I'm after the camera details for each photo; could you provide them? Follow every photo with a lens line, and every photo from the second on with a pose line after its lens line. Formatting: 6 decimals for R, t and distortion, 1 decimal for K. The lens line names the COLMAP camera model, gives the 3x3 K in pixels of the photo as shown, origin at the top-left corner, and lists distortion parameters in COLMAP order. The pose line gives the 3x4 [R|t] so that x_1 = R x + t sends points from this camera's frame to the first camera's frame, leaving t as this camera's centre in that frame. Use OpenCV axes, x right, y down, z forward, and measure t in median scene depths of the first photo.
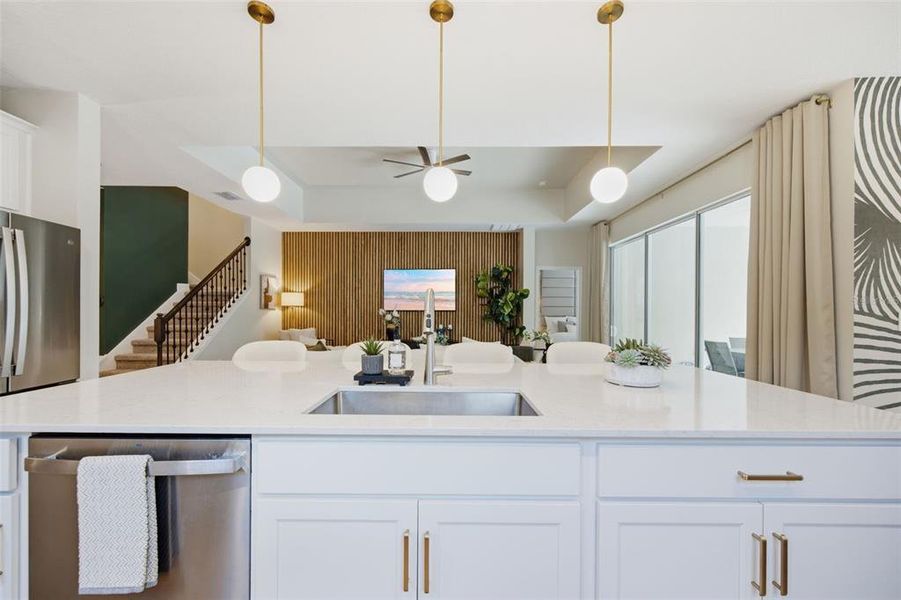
lens RADIAL K [[366.8, 0, 447.3], [0, 366.8, 312.8], [0, 0, 1]] dist [-0.000592, -0.000027]
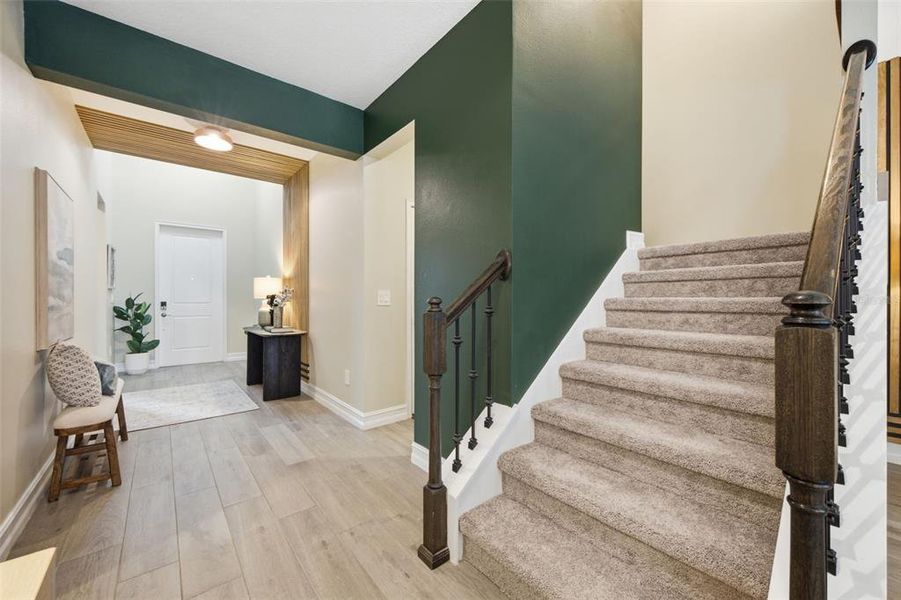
lens RADIAL K [[357.9, 0, 451.1], [0, 357.9, 295.5], [0, 0, 1]] dist [-0.003341, -0.000330]
pose [[0.642609, -0.009257, -0.766138, -0.461958], [0.007083, 0.999956, -0.006141, -0.001335], [0.766162, -0.001480, 0.642646, 0.475666]]
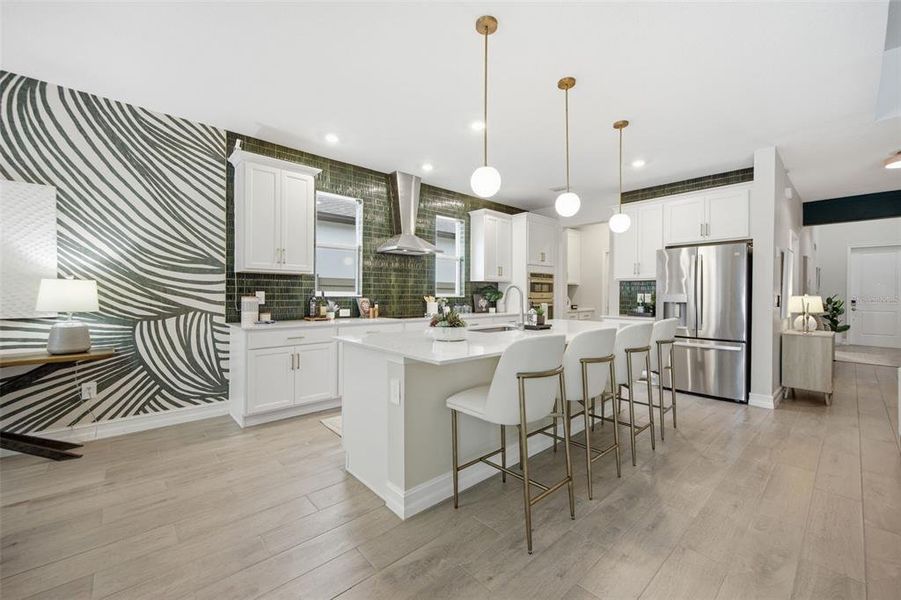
lens RADIAL K [[357.9, 0, 451.1], [0, 357.9, 295.5], [0, 0, 1]] dist [-0.003341, -0.000330]
pose [[-0.742352, -0.005522, -0.669988, 0.316225], [-0.007047, 0.999975, -0.000433, -0.002925], [0.669973, 0.004400, -0.742372, 0.478331]]
